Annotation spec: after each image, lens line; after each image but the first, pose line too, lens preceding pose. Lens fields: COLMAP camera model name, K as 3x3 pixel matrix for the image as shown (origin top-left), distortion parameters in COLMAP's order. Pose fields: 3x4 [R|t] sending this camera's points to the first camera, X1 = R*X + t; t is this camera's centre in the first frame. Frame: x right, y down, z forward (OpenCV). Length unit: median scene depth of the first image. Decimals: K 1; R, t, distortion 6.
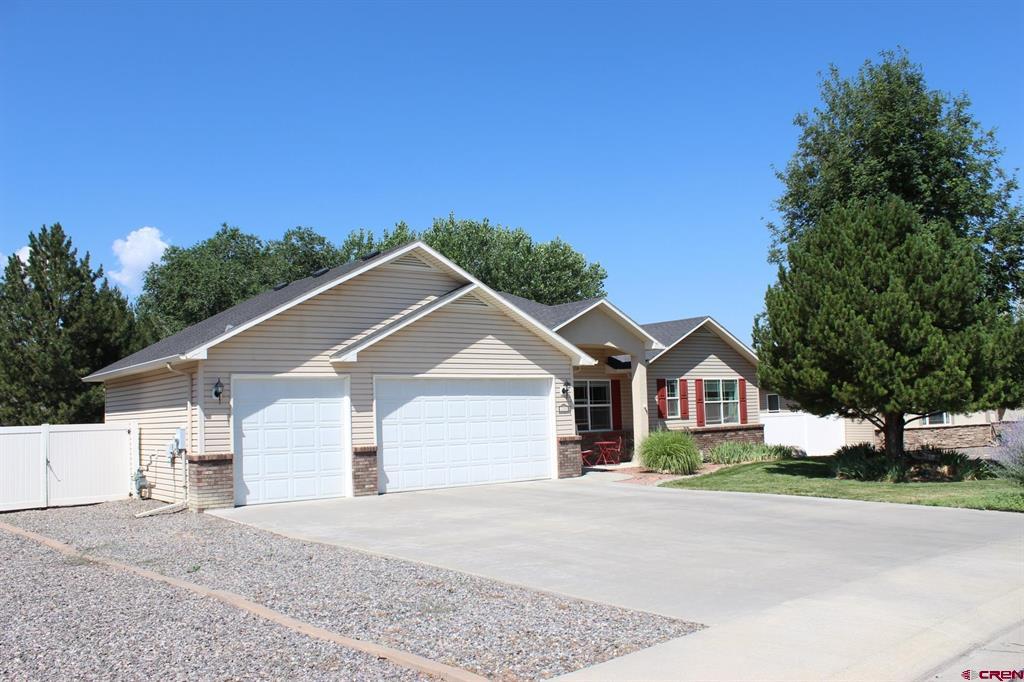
lens RADIAL K [[860.7, 0, 508.1], [0, 860.7, 340.4], [0, 0, 1]] dist [-0.137201, 0.059987]
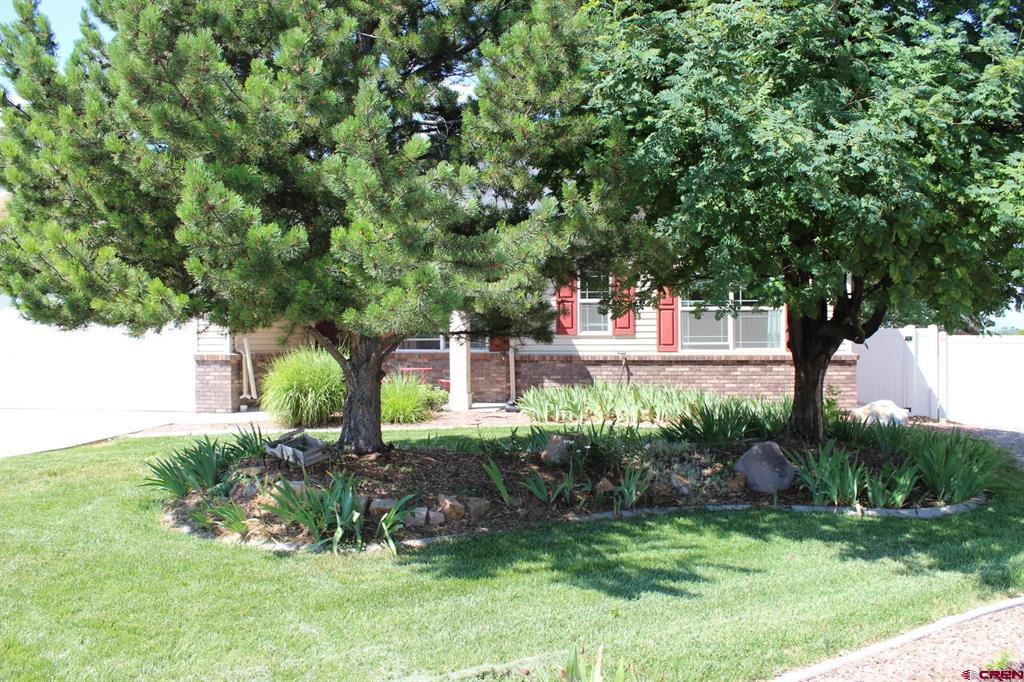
lens RADIAL K [[860.7, 0, 504.4], [0, 860.7, 362.8], [0, 0, 1]] dist [-0.137201, 0.059987]
pose [[0.656177, 0.051798, -0.752827, 0.763735], [0.048633, 0.992664, 0.110690, 0.054717], [0.753038, -0.109245, 0.648844, 0.745822]]
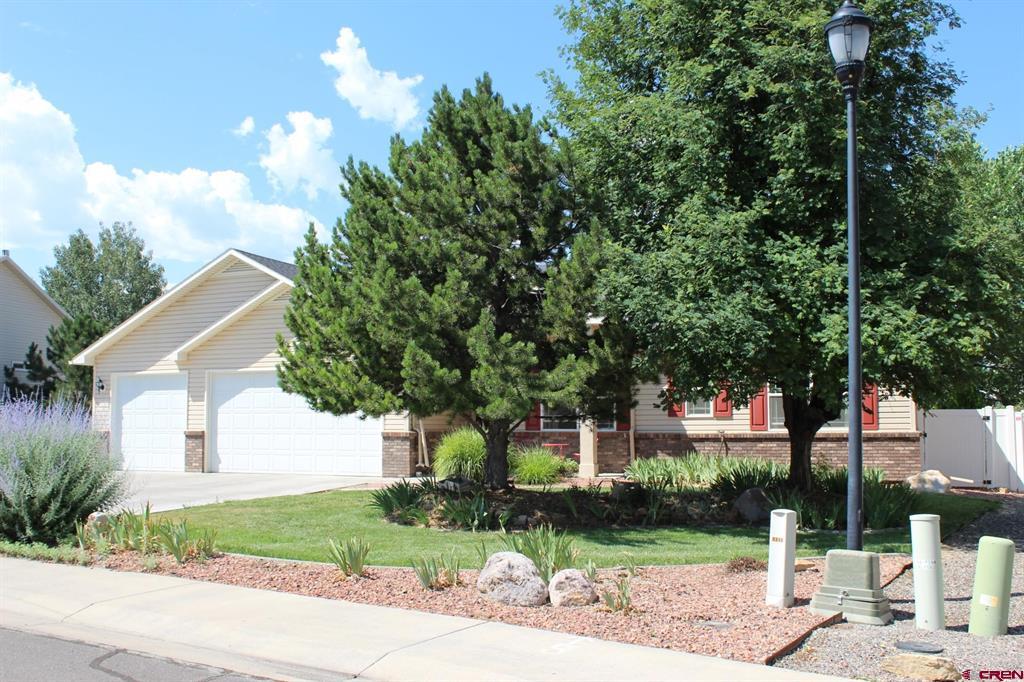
lens RADIAL K [[1004.3, 0, 514.7], [0, 1004.3, 343.6], [0, 0, 1]] dist [-0.092241, 0.000000]
pose [[0.501997, -0.034742, -0.864171, 1.073284], [0.063288, 0.997990, -0.003358, 0.030611], [0.862551, -0.053006, 0.503186, 0.593862]]
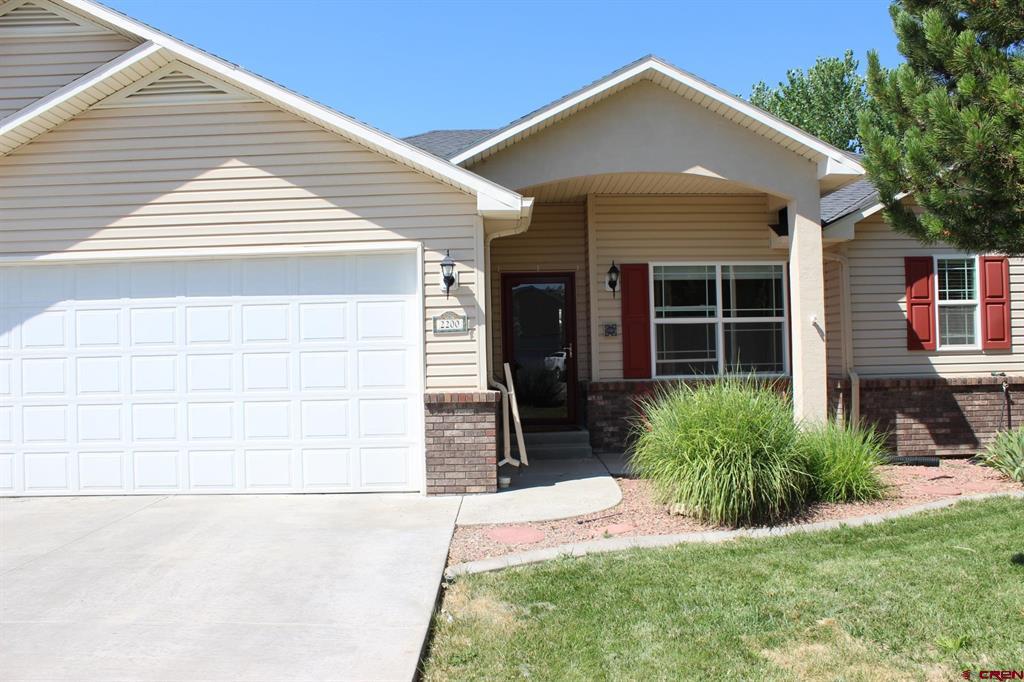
lens RADIAL K [[860.7, 0, 518.6], [0, 860.7, 361.5], [0, 0, 1]] dist [-0.137201, 0.059987]
pose [[0.798330, 0.018824, -0.601926, 0.344353], [0.048680, 0.994223, 0.095657, 0.061094], [0.600250, -0.105668, 0.792802, 0.712710]]
